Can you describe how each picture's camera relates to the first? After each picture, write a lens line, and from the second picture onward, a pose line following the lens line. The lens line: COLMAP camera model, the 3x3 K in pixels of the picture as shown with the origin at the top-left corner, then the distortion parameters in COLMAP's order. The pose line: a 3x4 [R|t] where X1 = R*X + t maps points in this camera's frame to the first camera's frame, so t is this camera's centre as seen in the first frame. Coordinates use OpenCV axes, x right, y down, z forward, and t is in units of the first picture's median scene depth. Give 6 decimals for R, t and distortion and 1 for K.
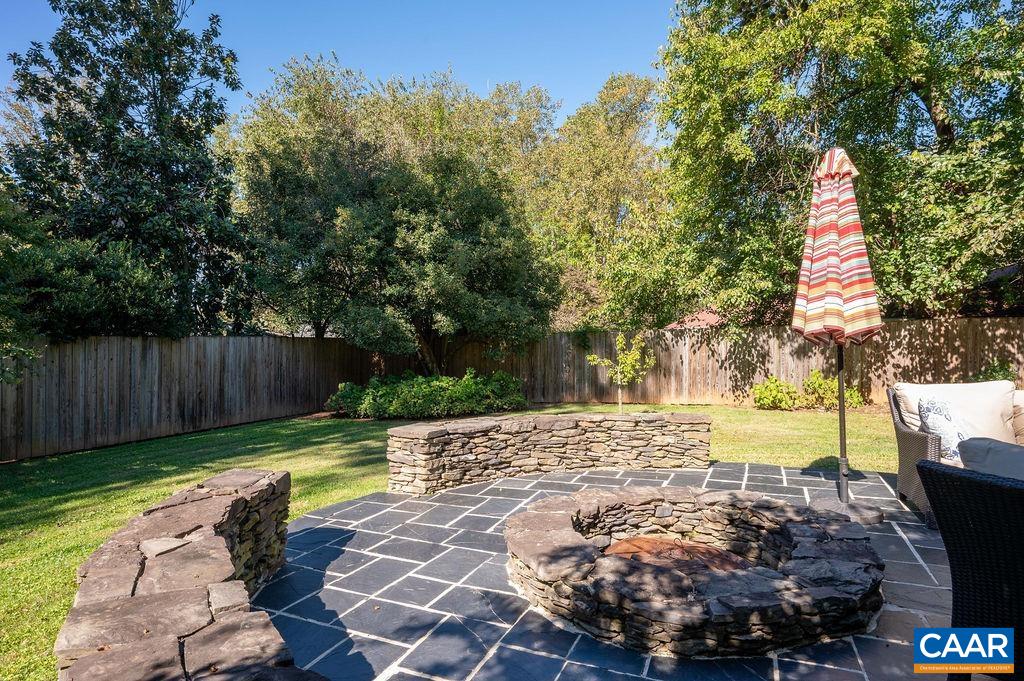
lens RADIAL K [[567.3, 0, 512.0], [0, 567.3, 340.5], [0, 0, 1]] dist [0.004081, -0.000317]
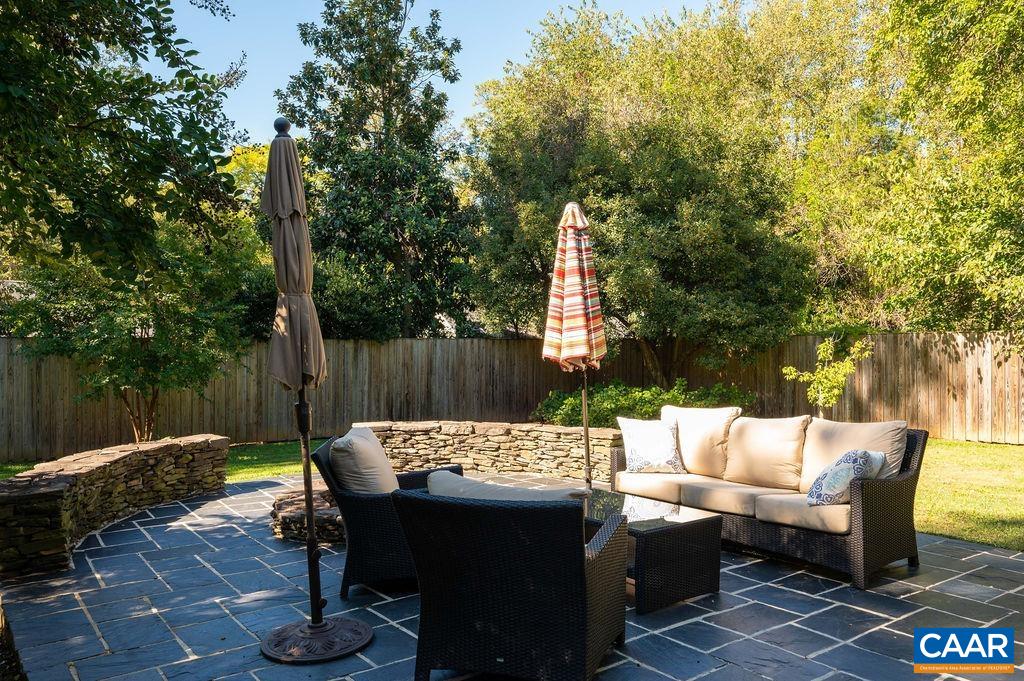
lens RADIAL K [[796.1, 0, 512.0], [0, 796.1, 340.5], [0, 0, 1]] dist [-0.002956, 0.001008]
pose [[0.858252, 0.008183, -0.513164, 0.351559], [-0.004372, 0.999953, 0.008634, -0.017692], [0.513211, -0.005166, 0.858247, -0.130929]]
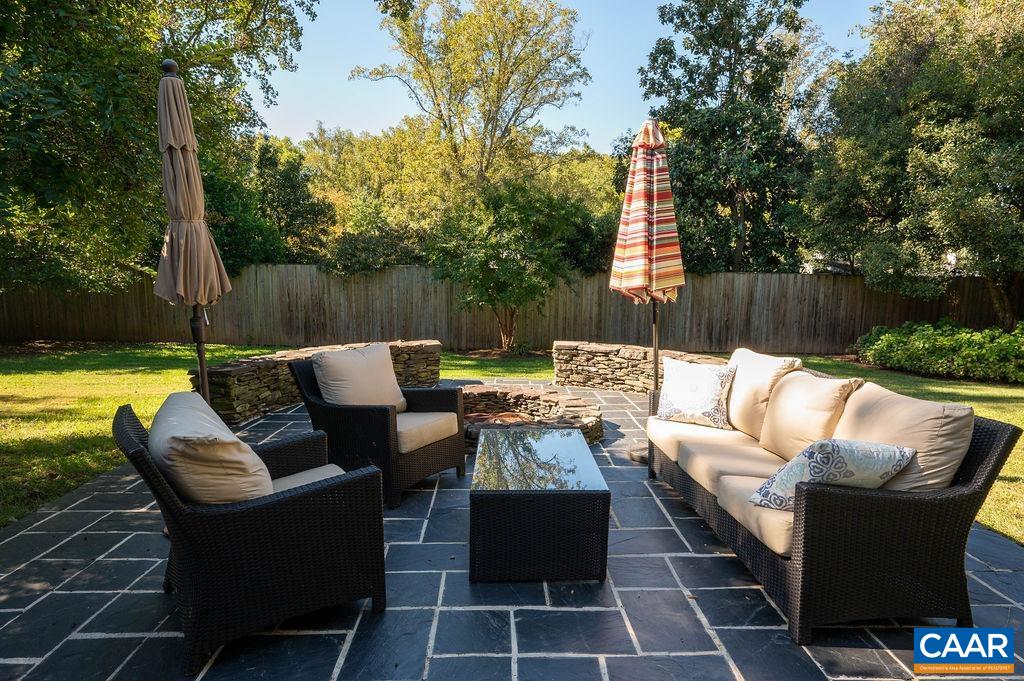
lens RADIAL K [[602.6, 0, 512.0], [0, 602.6, 340.5], [0, 0, 1]] dist [-0.003576, 0.000745]
pose [[0.415521, 0.118997, -0.901766, 0.412030], [-0.015567, 0.992190, 0.123757, -0.015867], [0.909450, -0.037386, 0.414129, 0.072495]]
